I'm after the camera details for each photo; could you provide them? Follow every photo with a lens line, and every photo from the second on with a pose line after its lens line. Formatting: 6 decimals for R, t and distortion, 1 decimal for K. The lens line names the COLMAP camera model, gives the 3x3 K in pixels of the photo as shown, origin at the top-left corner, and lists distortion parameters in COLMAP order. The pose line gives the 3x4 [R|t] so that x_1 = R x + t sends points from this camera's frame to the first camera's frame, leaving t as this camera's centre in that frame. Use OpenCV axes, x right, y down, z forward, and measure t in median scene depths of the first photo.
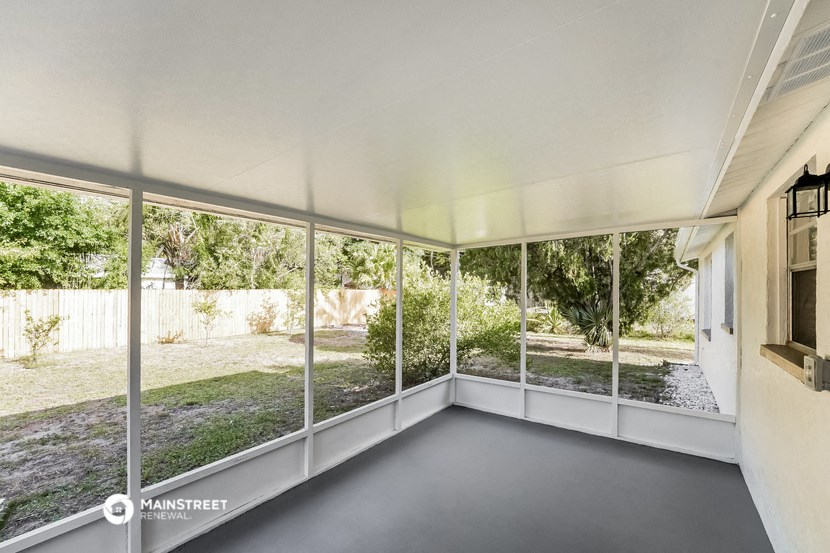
lens RADIAL K [[347.0, 0, 419.1], [0, 347.0, 290.3], [0, 0, 1]] dist [-0.020254, 0.000217]
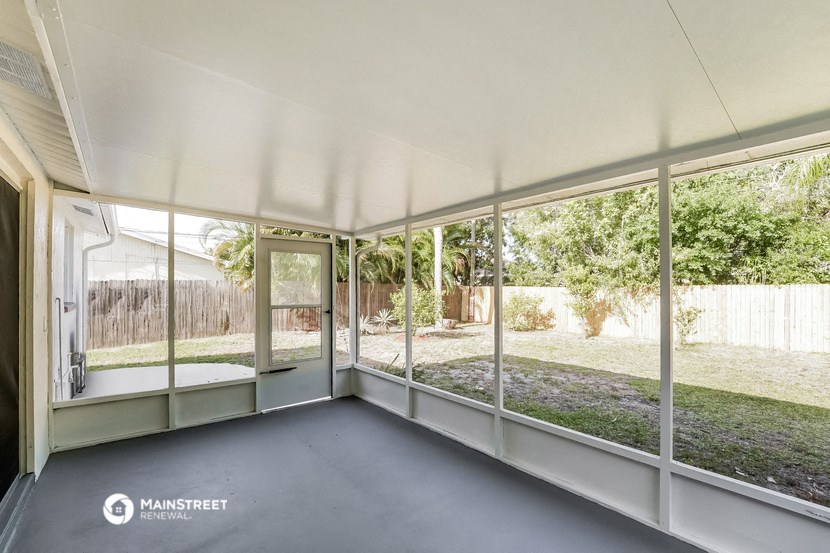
lens RADIAL K [[347.0, 0, 402.1], [0, 347.0, 289.4], [0, 0, 1]] dist [-0.020254, 0.000217]
pose [[-0.267793, -0.001975, -0.963474, 0.449590], [-0.001121, 0.999998, -0.001738, 0.027831], [0.963476, 0.000614, -0.267795, 0.600189]]
